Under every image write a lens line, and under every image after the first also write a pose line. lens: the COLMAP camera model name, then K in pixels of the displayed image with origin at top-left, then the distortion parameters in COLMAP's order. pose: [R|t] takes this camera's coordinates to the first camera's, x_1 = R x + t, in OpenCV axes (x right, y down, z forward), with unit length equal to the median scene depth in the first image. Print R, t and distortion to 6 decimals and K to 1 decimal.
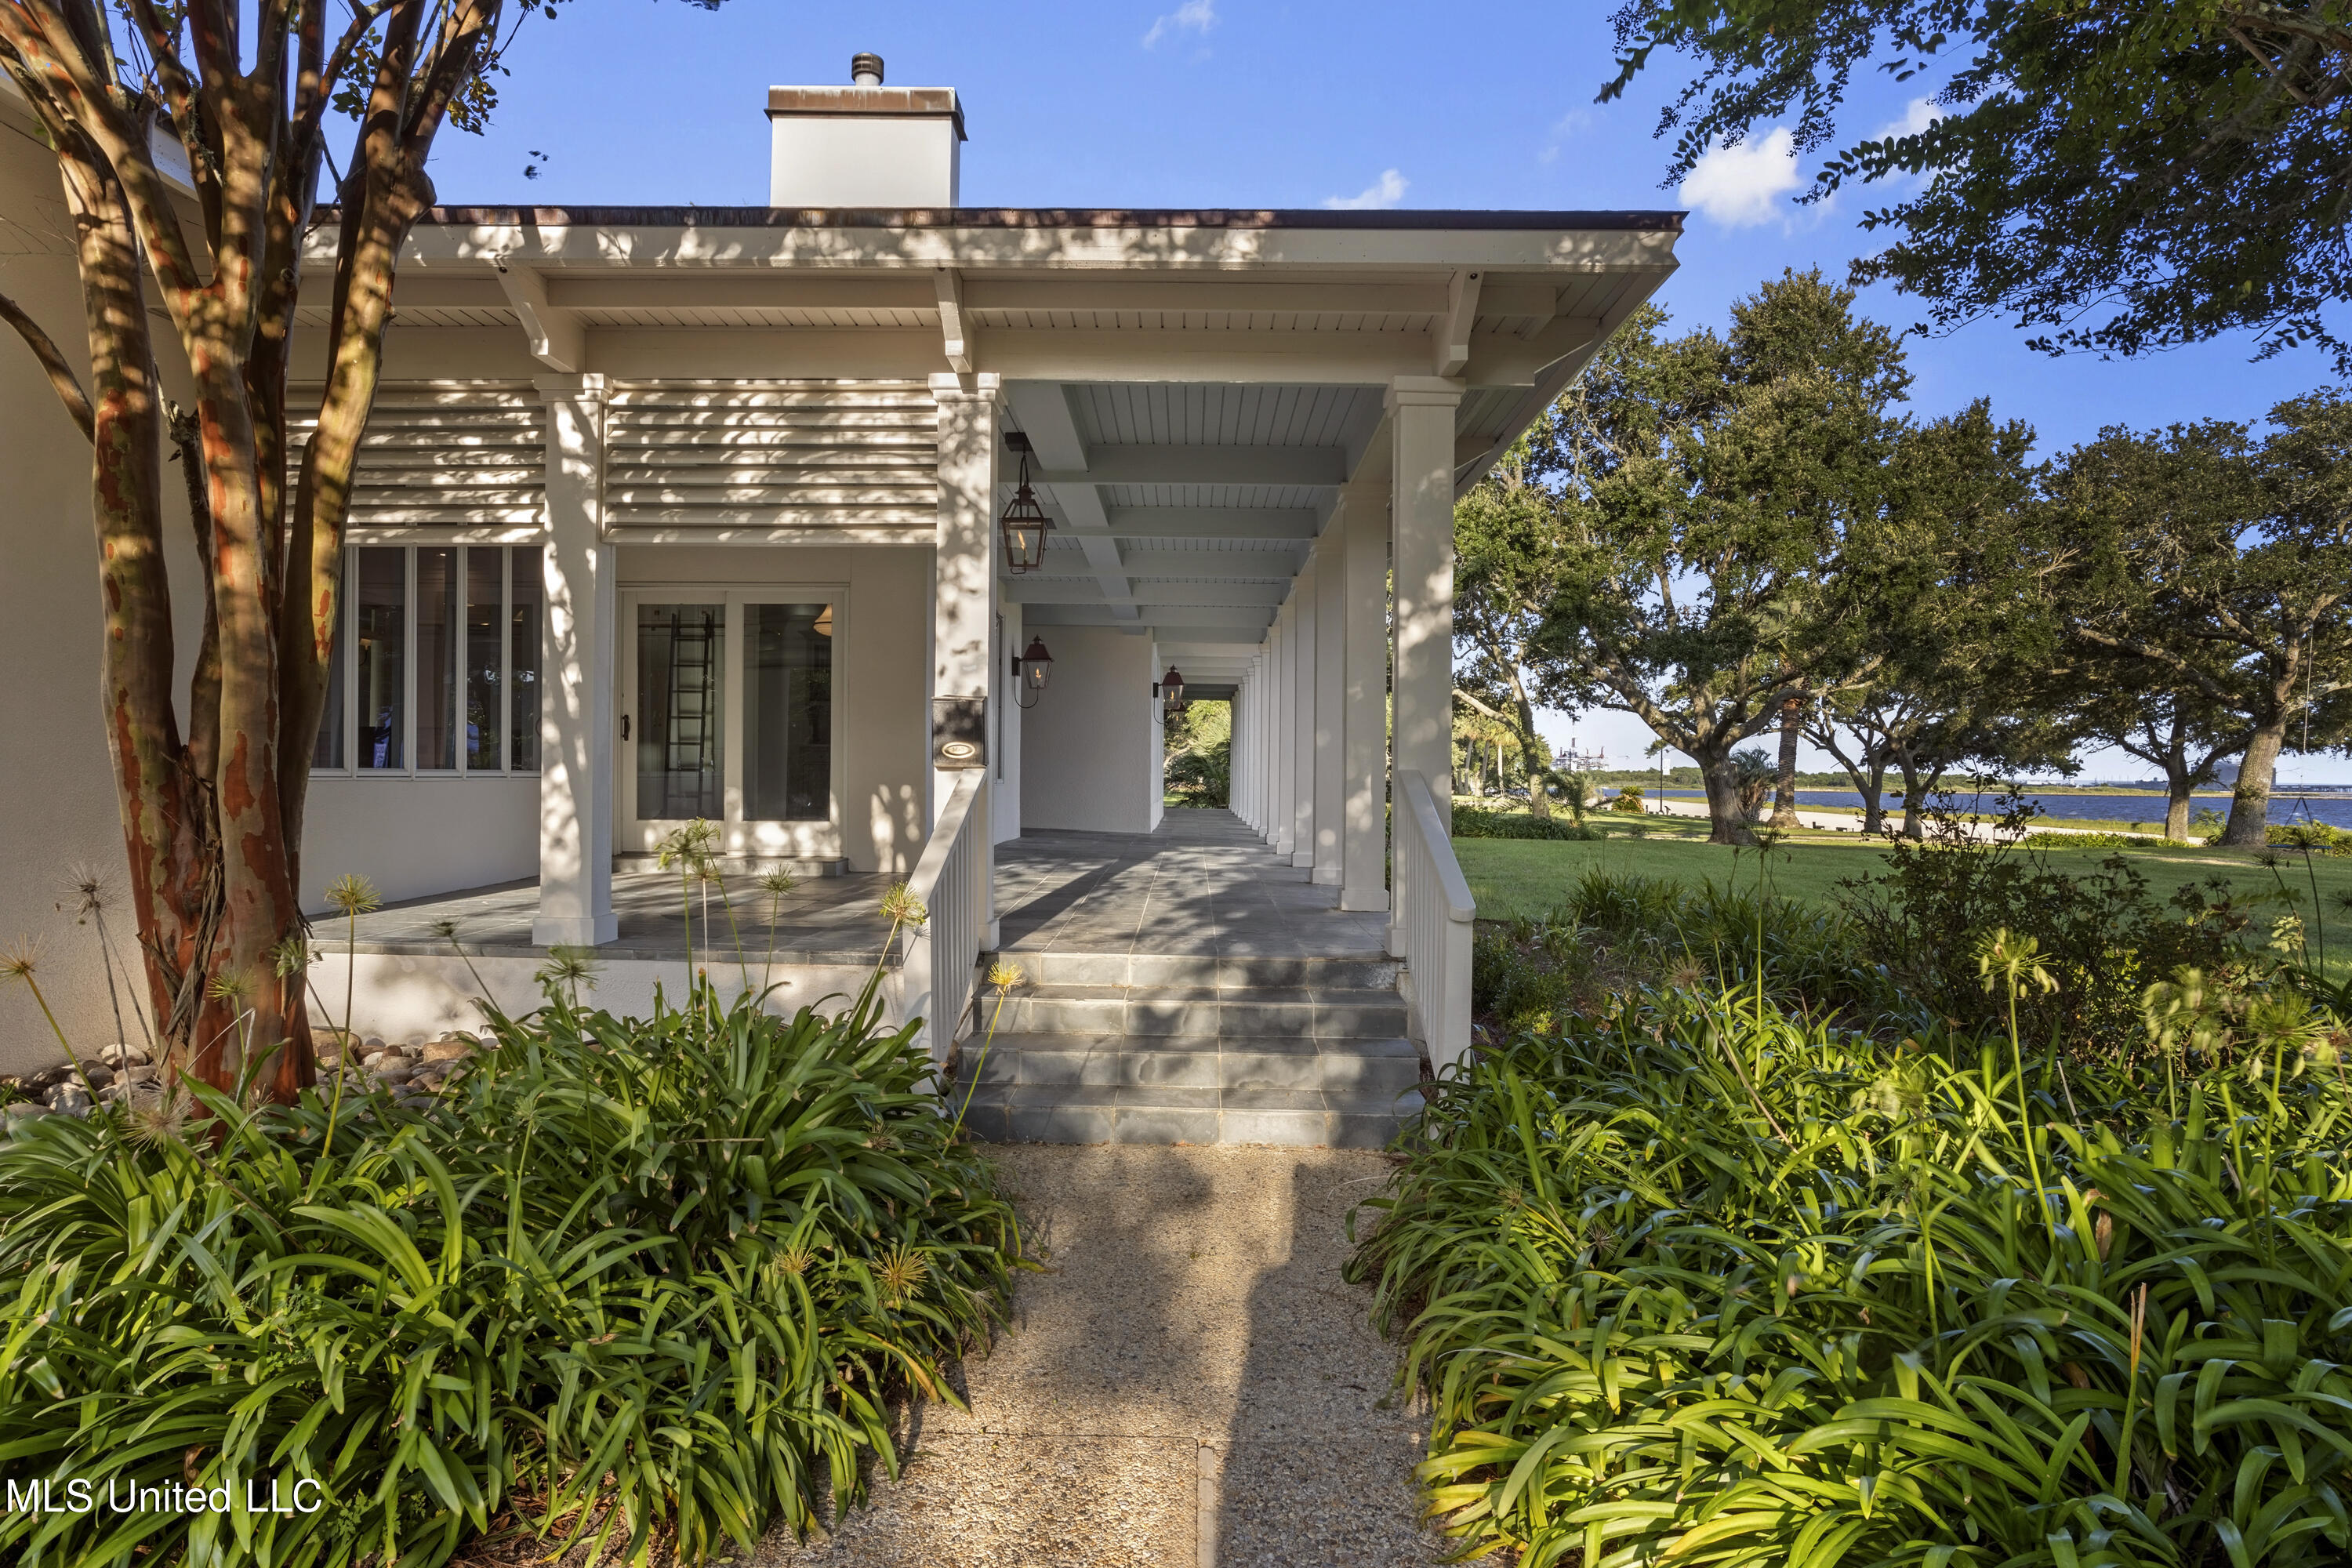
lens RADIAL K [[1413.6, 0, 1176.0], [0, 1413.6, 784.0], [0, 0, 1]] dist [-0.025641, 0.000786]
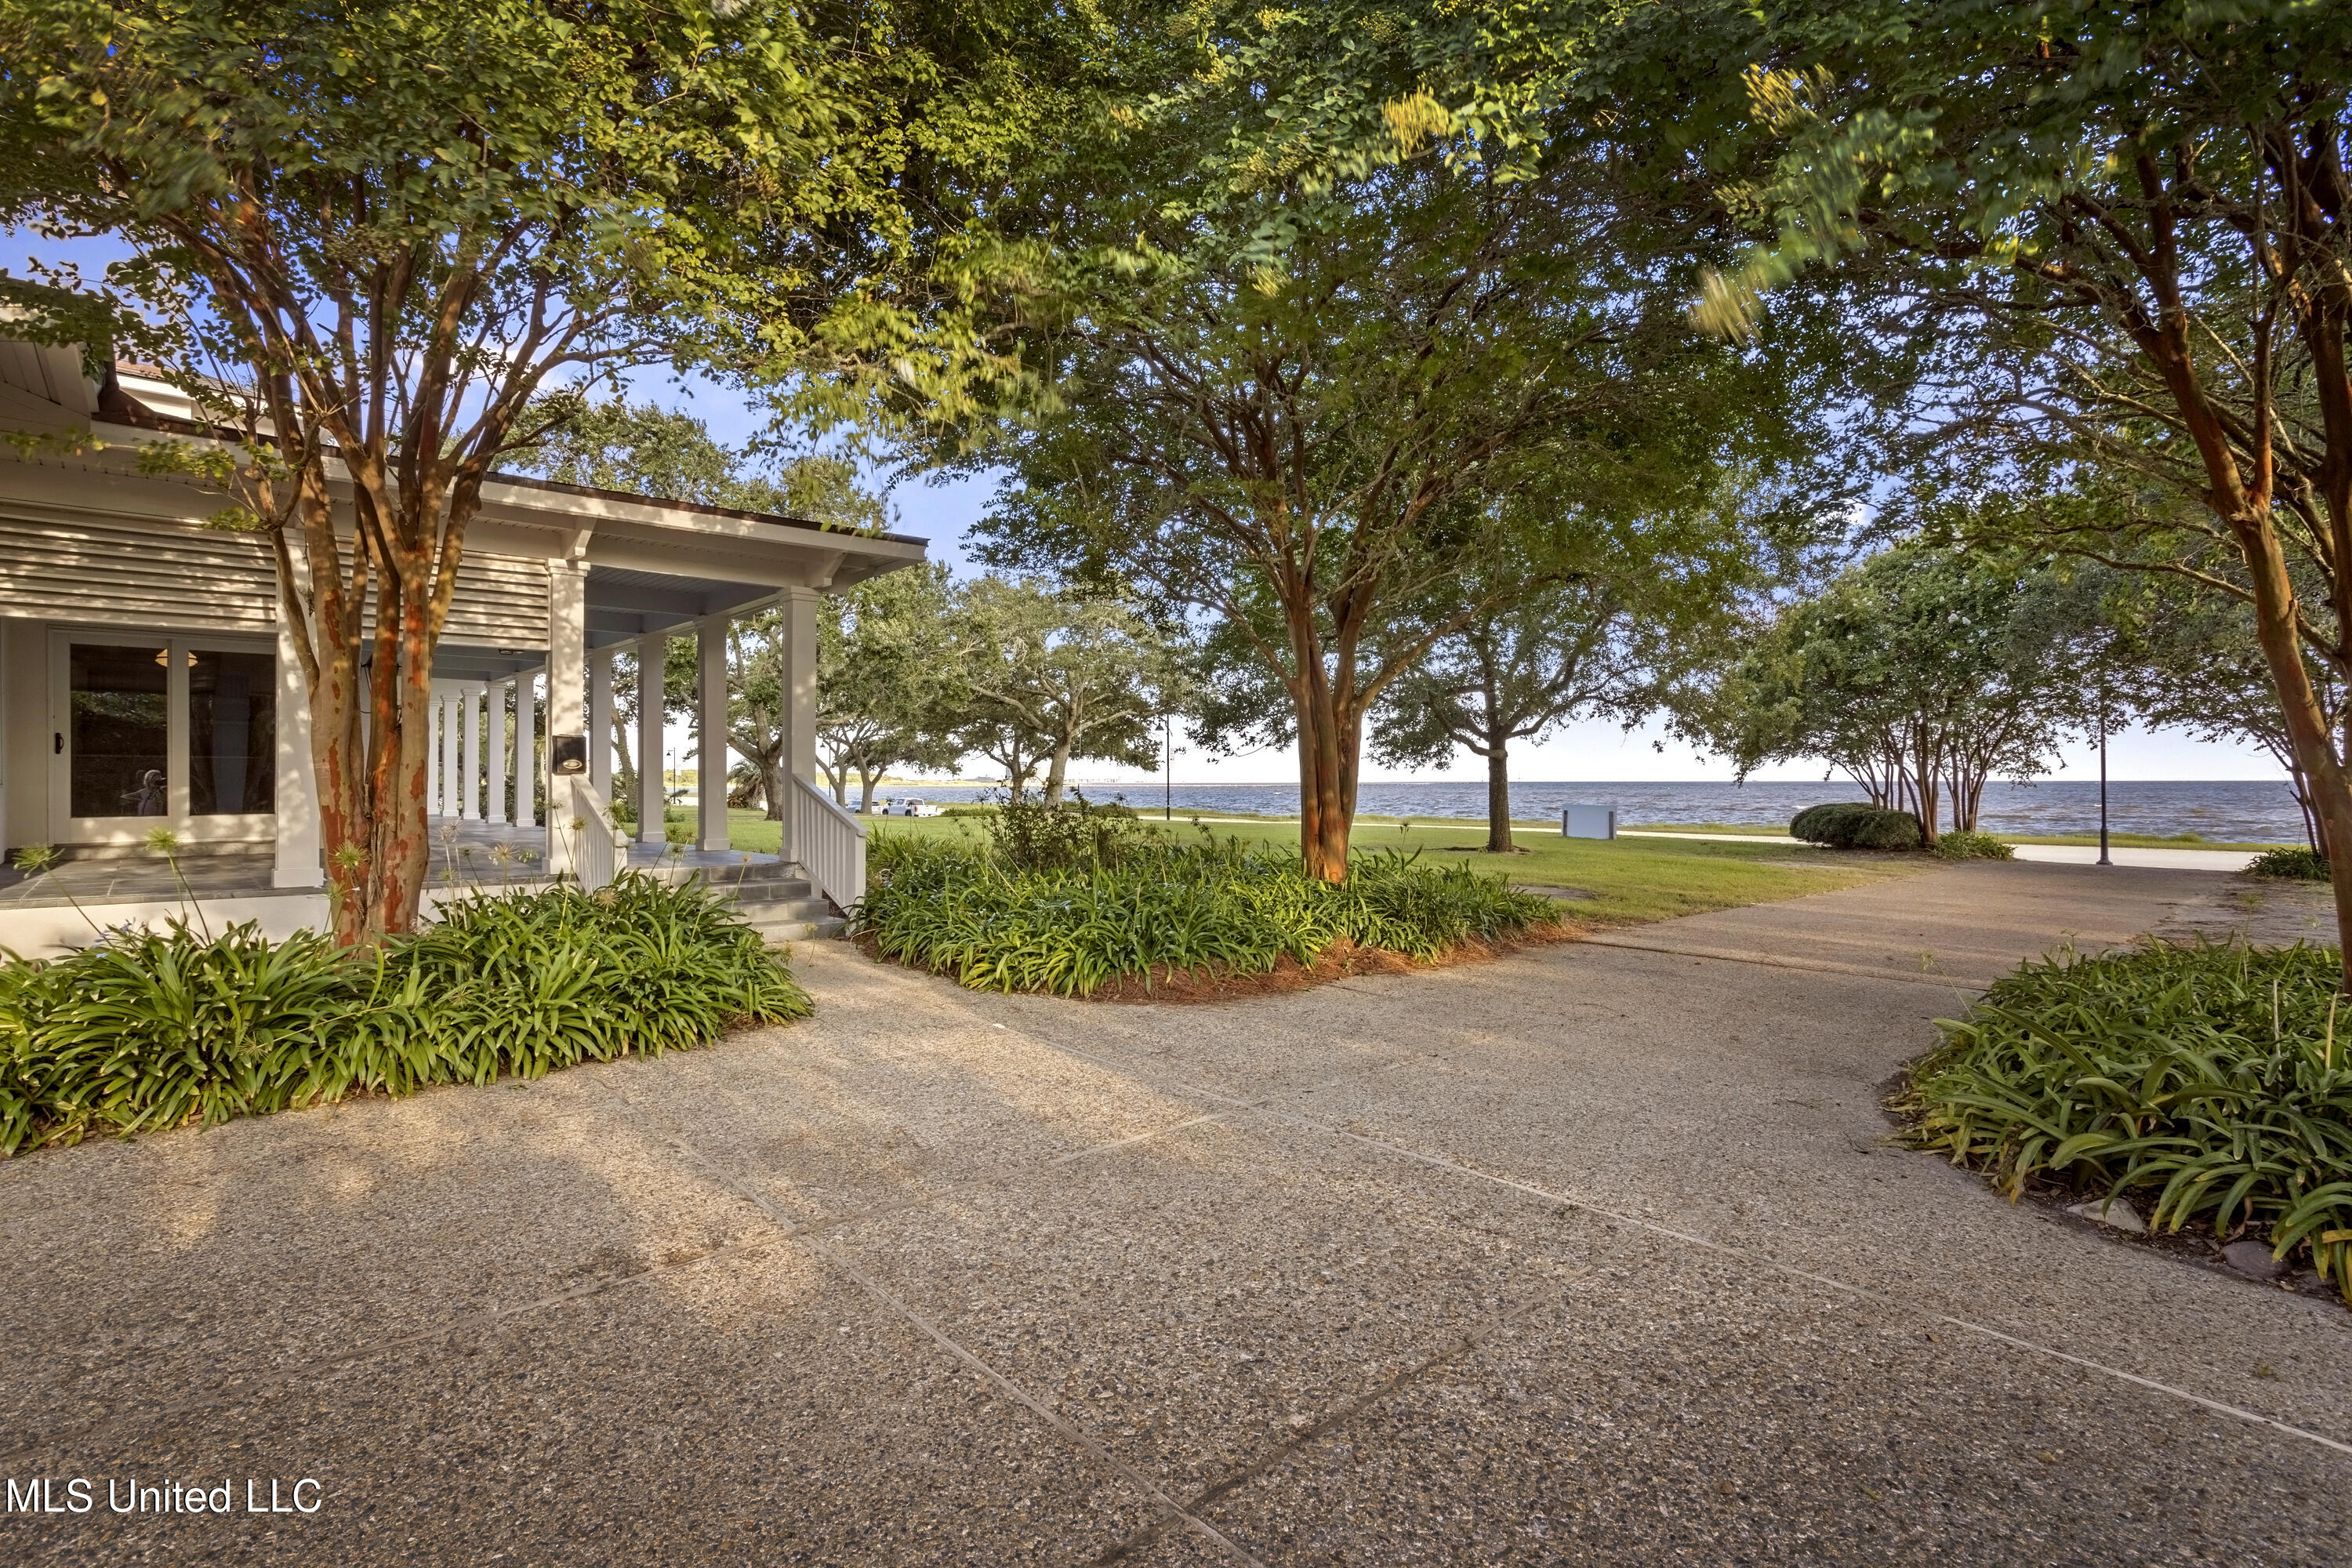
lens RADIAL K [[1124.0, 0, 1169.8], [0, 1124.0, 775.8], [0, 0, 1]] dist [-0.016992, 0.000029]
pose [[0.710776, -0.009869, 0.703349, -0.162391], [0.013683, 0.999906, 0.000202, -0.000052], [-0.703285, 0.009481, 0.710845, -0.151544]]
